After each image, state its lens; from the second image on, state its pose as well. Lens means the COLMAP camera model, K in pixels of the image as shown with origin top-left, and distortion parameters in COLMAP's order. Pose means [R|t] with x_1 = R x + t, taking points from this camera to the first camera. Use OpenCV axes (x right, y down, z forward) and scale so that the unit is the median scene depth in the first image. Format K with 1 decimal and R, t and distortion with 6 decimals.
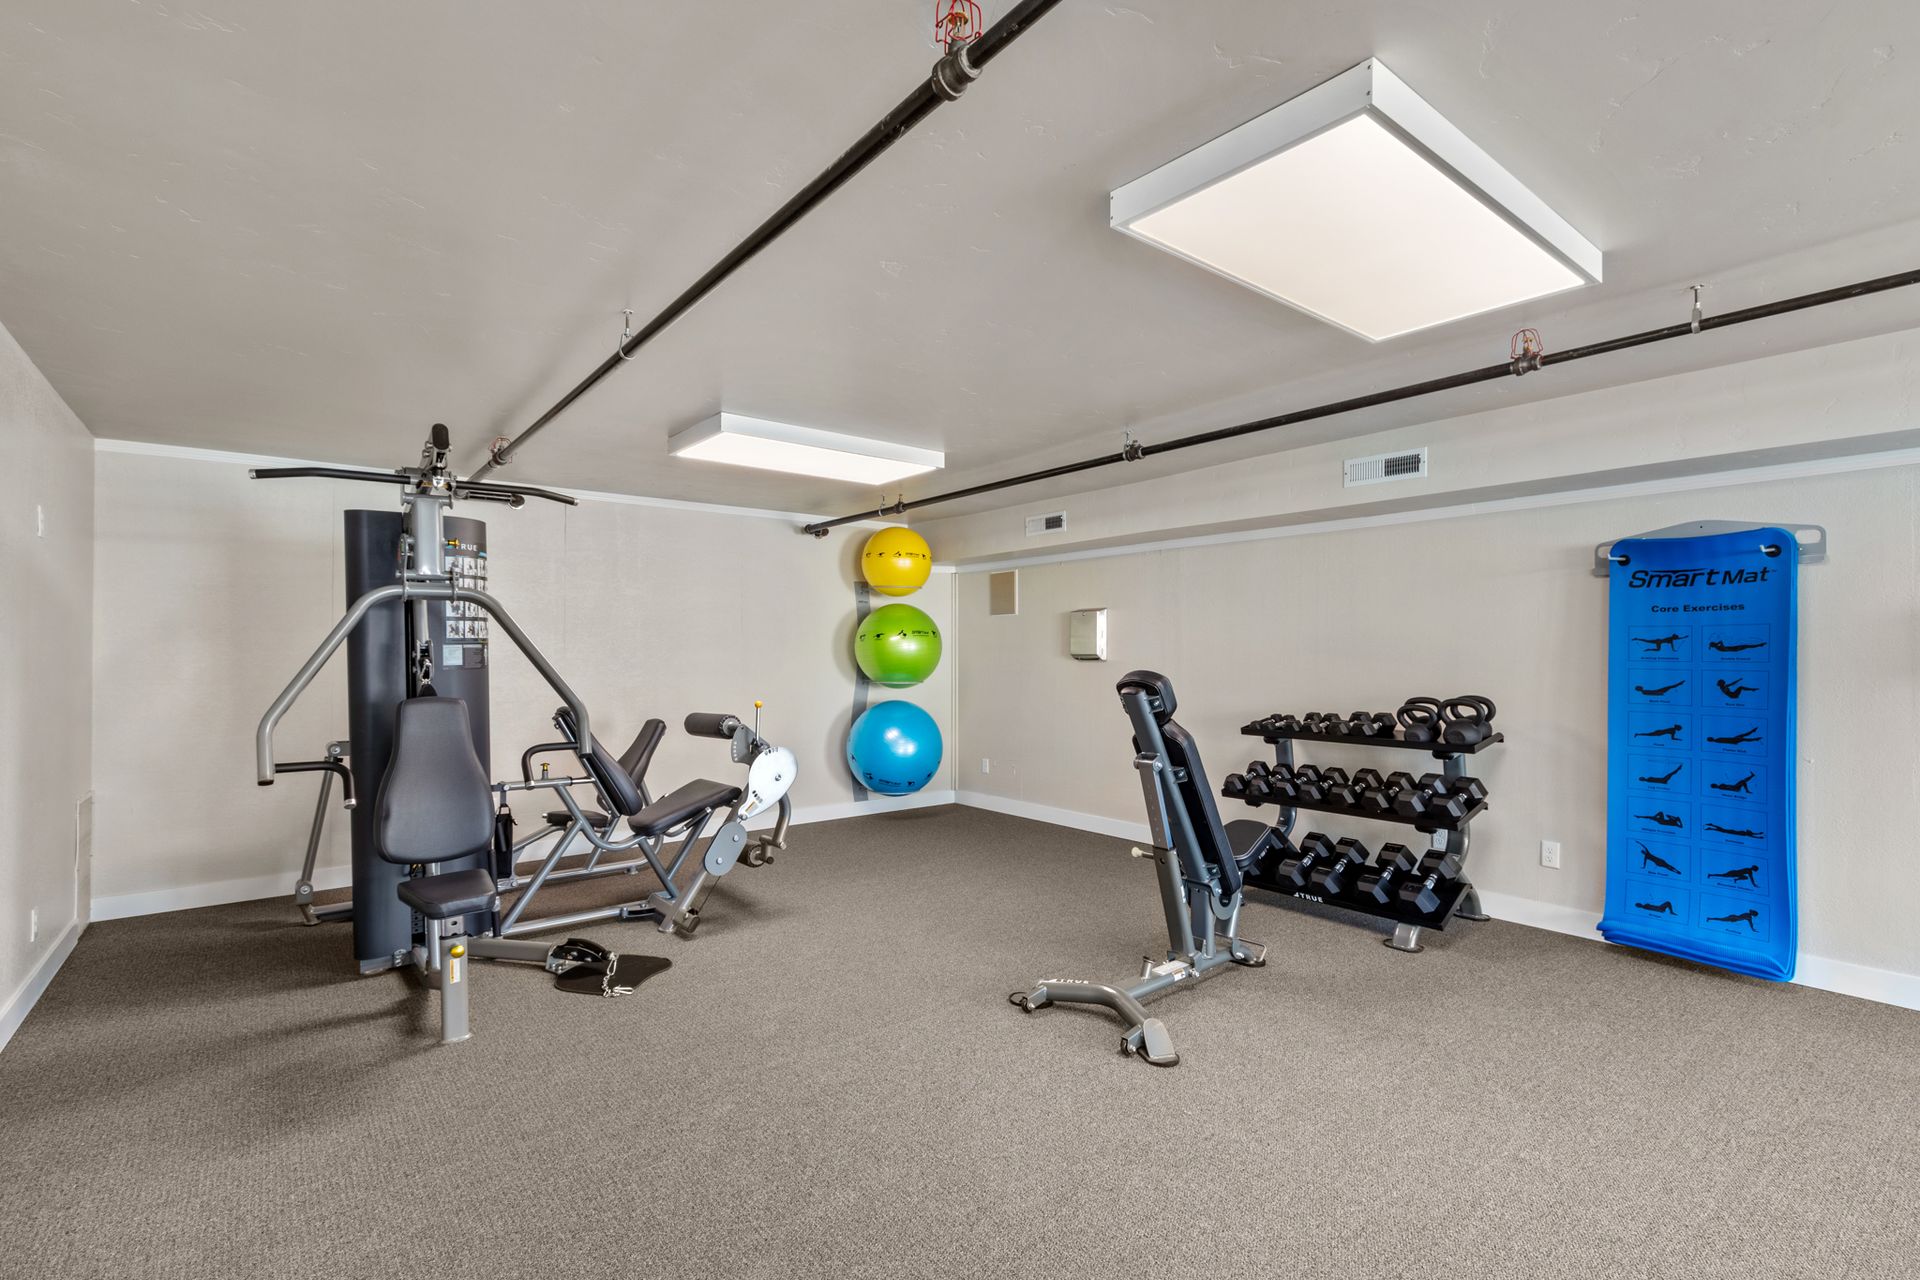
lens RADIAL K [[881.5, 0, 966.0], [0, 881.5, 645.6], [0, 0, 1]] dist [0.002022, 0.000338]
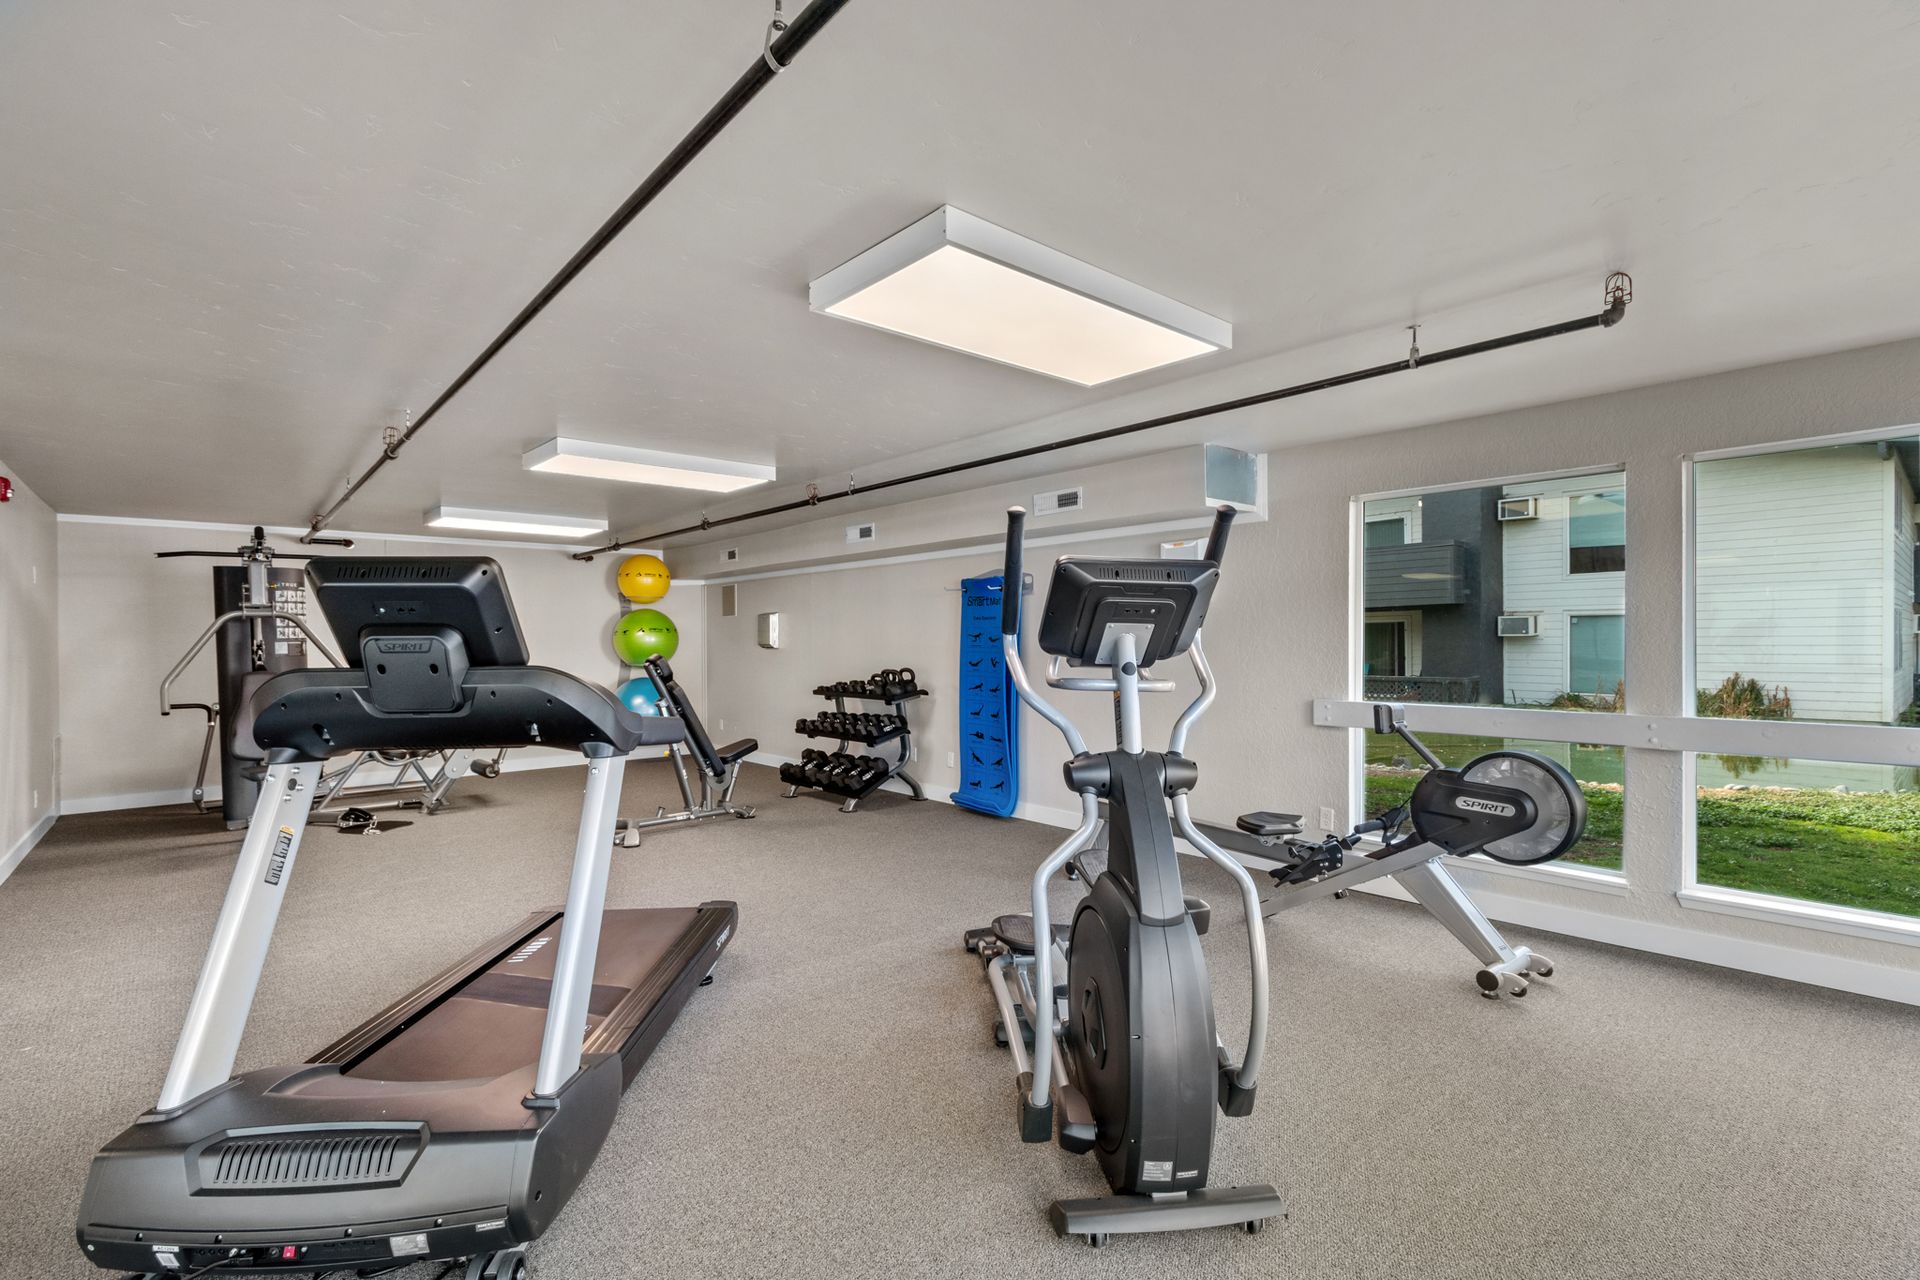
lens RADIAL K [[880.2, 0, 967.4], [0, 880.2, 643.8], [0, 0, 1]] dist [0.000236, -0.000738]
pose [[0.998768, -0.006306, 0.049223, 0.681459], [0.005724, 0.999912, 0.011958, -0.010351], [-0.049294, -0.011662, 0.998716, -0.794351]]
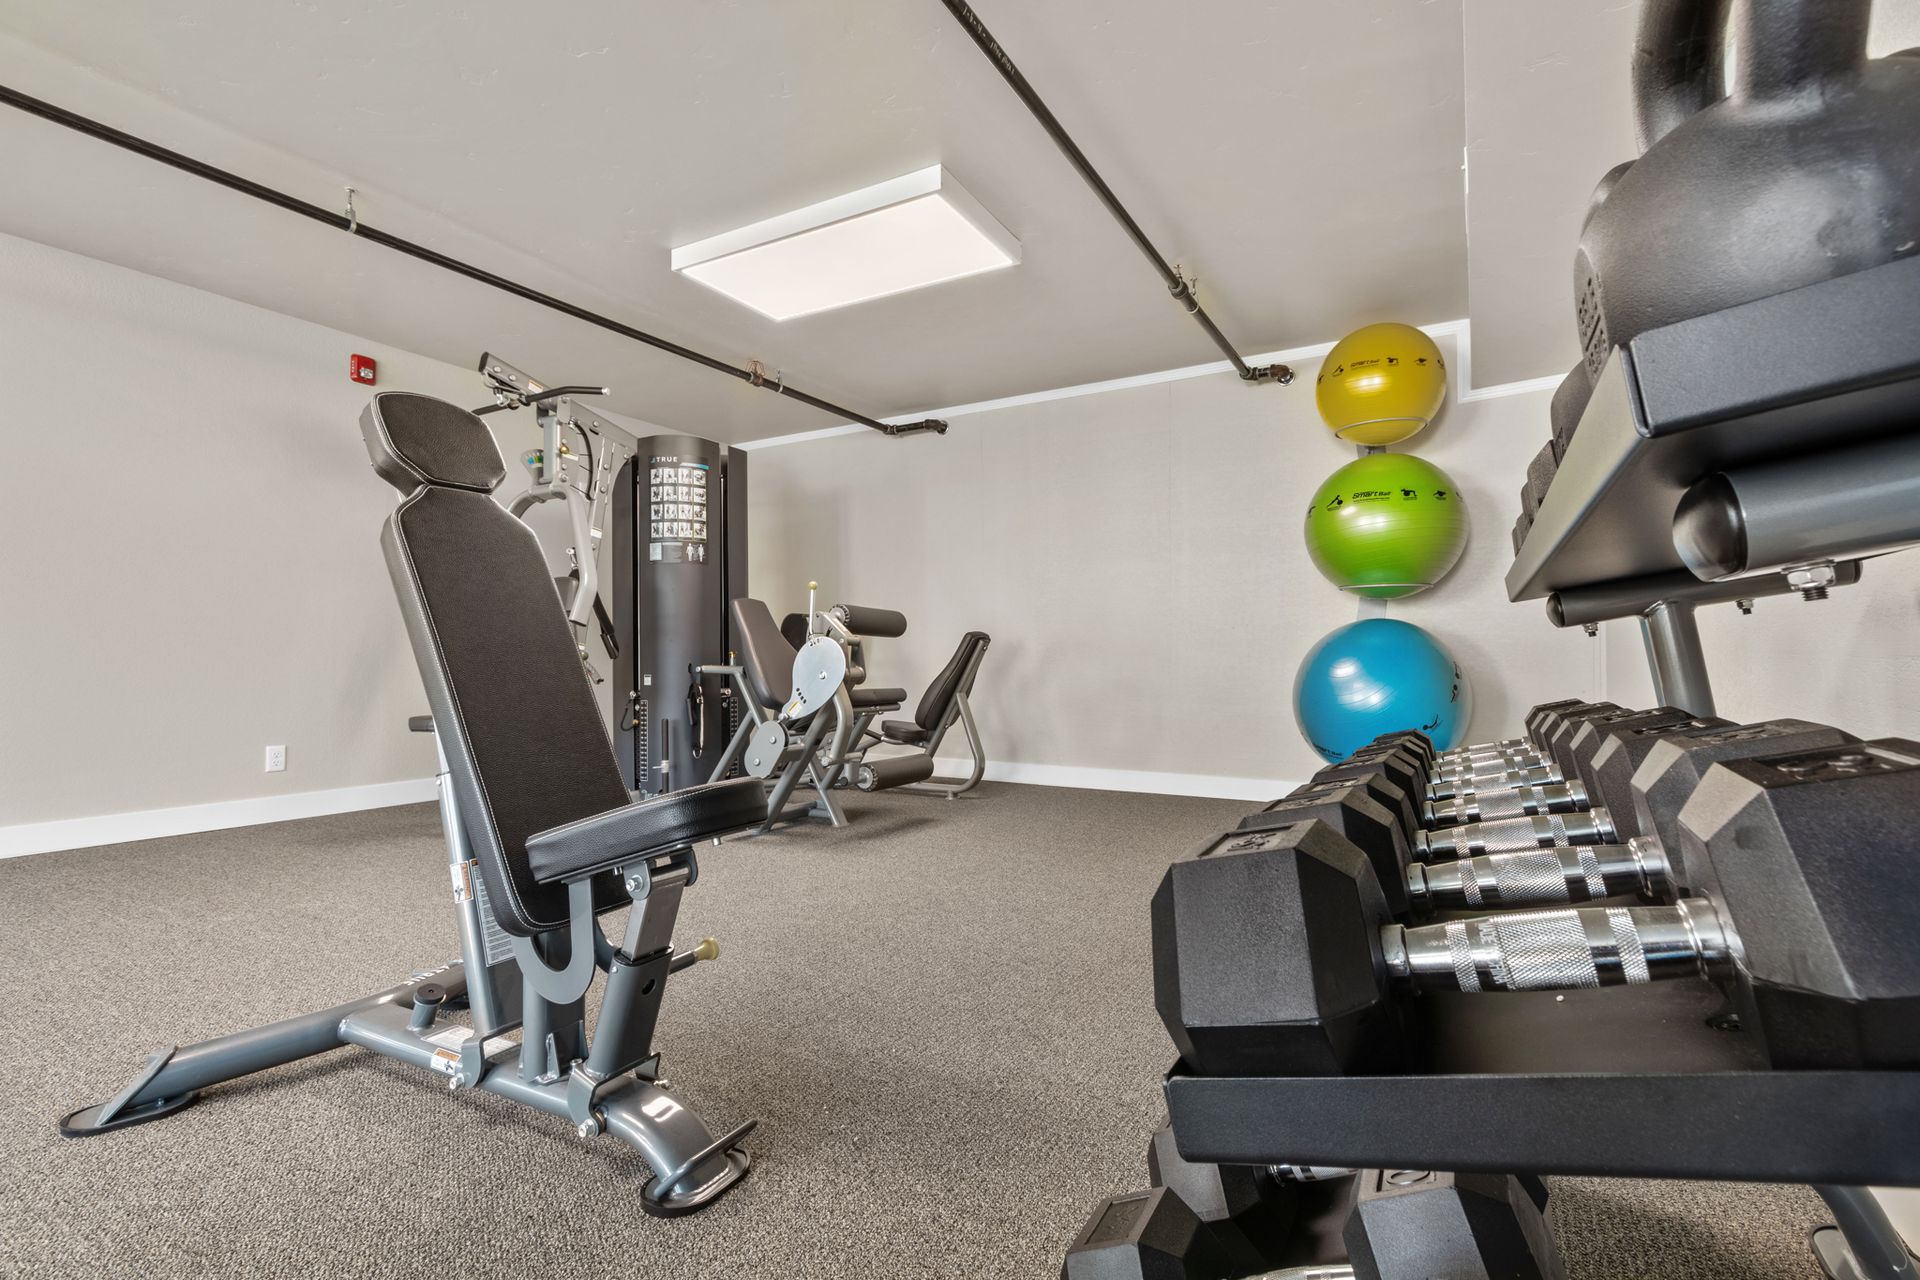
lens RADIAL K [[881.5, 0, 966.0], [0, 881.5, 645.6], [0, 0, 1]] dist [0.002022, 0.000338]
pose [[0.368472, -0.012273, -0.929558, 0.685502], [0.008479, 0.999916, -0.009841, 0.154606], [0.929600, -0.004256, 0.368545, 0.961267]]
